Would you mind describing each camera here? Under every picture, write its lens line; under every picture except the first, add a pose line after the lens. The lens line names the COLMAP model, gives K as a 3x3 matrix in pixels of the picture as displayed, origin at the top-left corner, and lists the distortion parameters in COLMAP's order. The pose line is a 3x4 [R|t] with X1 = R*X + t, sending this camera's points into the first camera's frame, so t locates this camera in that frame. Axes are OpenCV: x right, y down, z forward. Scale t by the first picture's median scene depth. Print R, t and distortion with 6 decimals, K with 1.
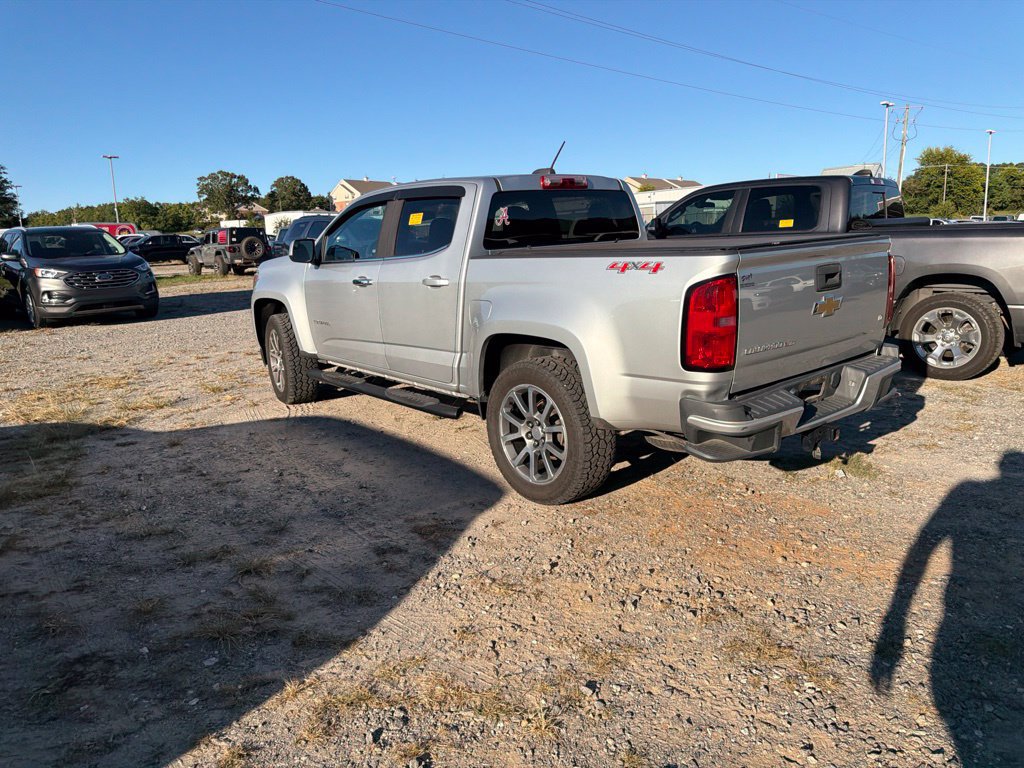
lens RADIAL K [[728.0, 0, 507.0], [0, 728.0, 373.1], [0, 0, 1]] dist [0.027307, -0.035732]
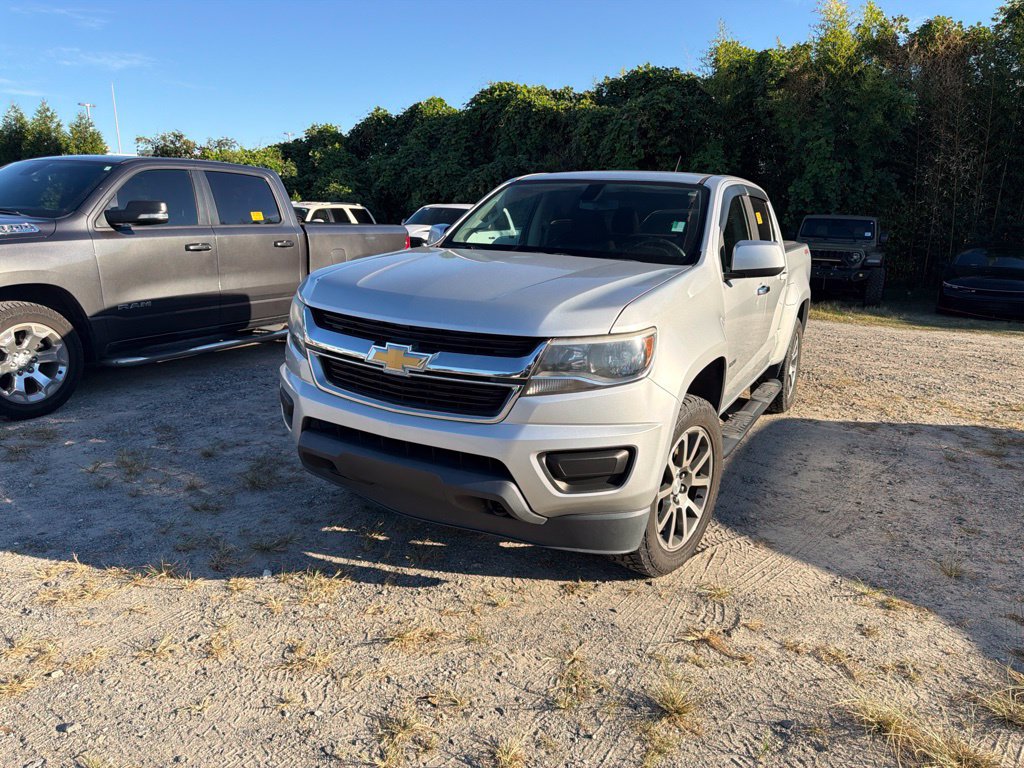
lens RADIAL K [[728.0, 0, 506.3], [0, 728.0, 376.9], [0, 0, 1]] dist [0.027307, -0.035732]
pose [[-0.364069, -0.184610, 0.912893, -1.030864], [0.159734, 0.953260, 0.256476, -0.342202], [-0.917572, 0.239195, -0.317564, 1.824284]]
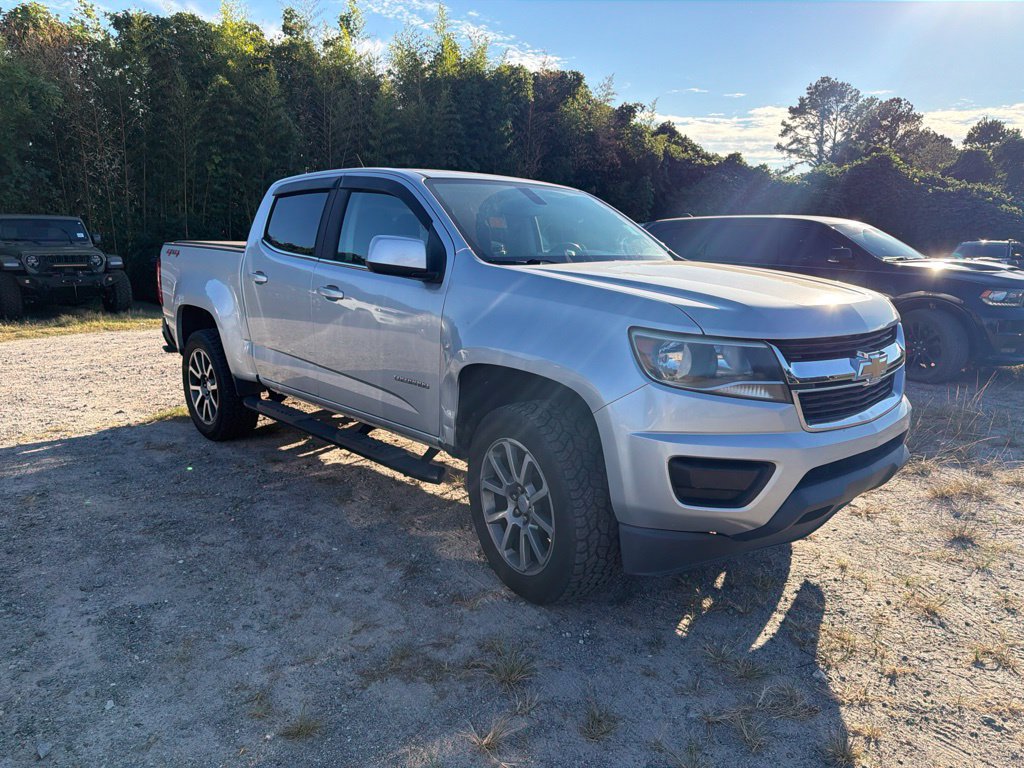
lens RADIAL K [[728.0, 0, 507.6], [0, 728.0, 384.6], [0, 0, 1]] dist [0.027307, -0.035732]
pose [[-0.998920, 0.030256, -0.035254, -0.102207], [0.014081, 0.920337, 0.390873, -0.446971], [0.044272, 0.389955, -0.919769, 2.271776]]
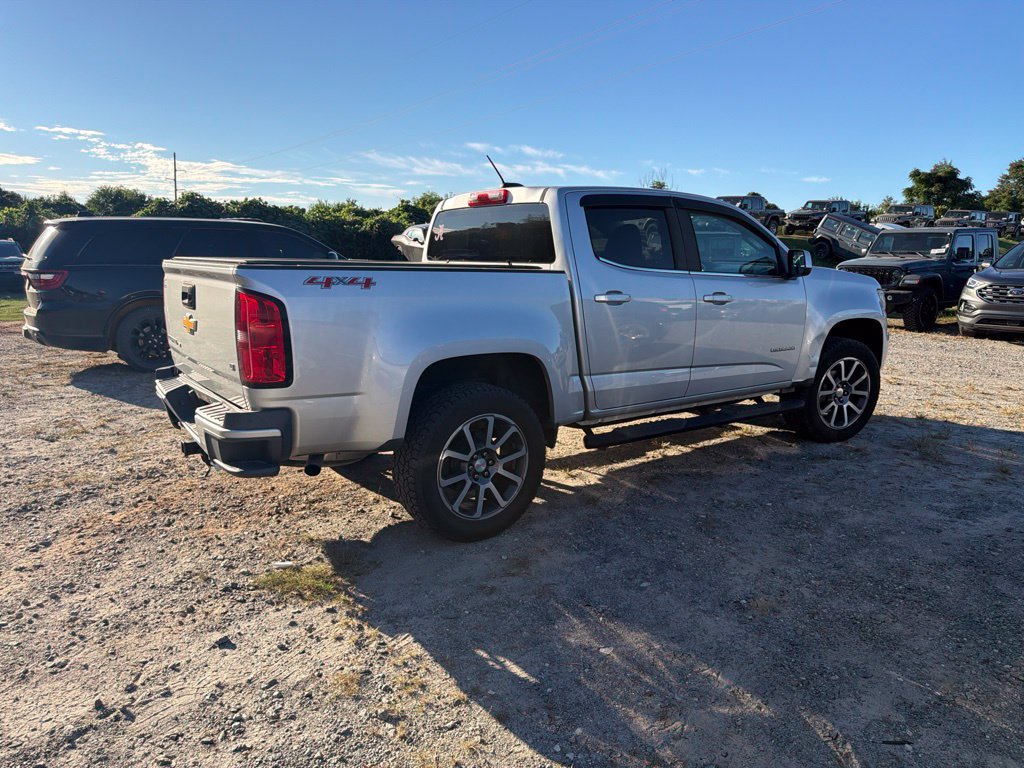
lens RADIAL K [[728.0, 0, 505.0], [0, 728.0, 381.7], [0, 0, 1]] dist [0.027307, -0.035732]
pose [[-0.090080, 0.211405, -0.973239, 1.132707], [-0.205556, 0.952224, 0.225866, -0.269979], [0.974491, 0.220401, -0.042321, 1.192824]]
